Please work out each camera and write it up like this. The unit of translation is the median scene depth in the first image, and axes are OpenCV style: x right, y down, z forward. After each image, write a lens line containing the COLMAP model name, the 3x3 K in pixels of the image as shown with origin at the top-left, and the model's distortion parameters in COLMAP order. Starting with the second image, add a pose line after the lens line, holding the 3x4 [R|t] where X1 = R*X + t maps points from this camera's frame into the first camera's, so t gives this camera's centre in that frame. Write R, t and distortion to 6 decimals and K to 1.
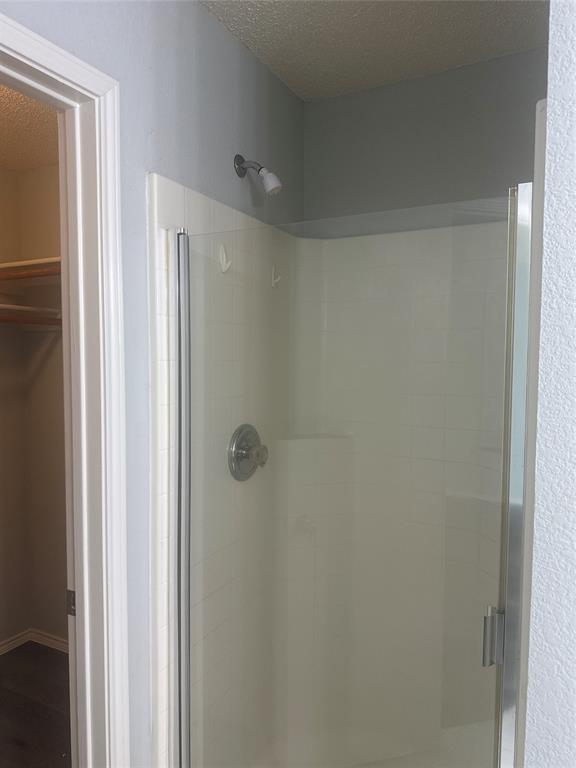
lens RADIAL K [[540.4, 0, 287.6], [0, 540.4, 385.5], [0, 0, 1]] dist [0.059545, -0.077933]
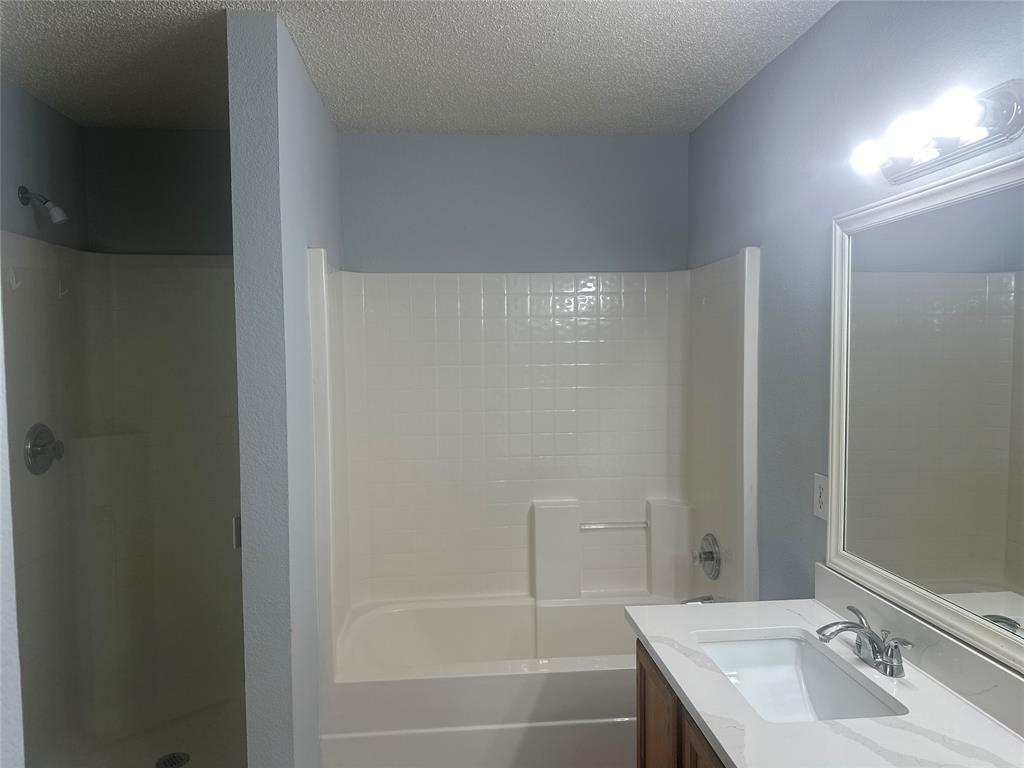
lens RADIAL K [[720.6, 0, 513.1], [0, 720.6, 379.8], [0, 0, 1]] dist [0.059545, -0.077933]
pose [[0.845346, -0.042237, 0.532547, -0.049528], [0.045970, 0.998923, 0.006256, 0.016553], [-0.532238, 0.019192, 0.846377, -0.816927]]
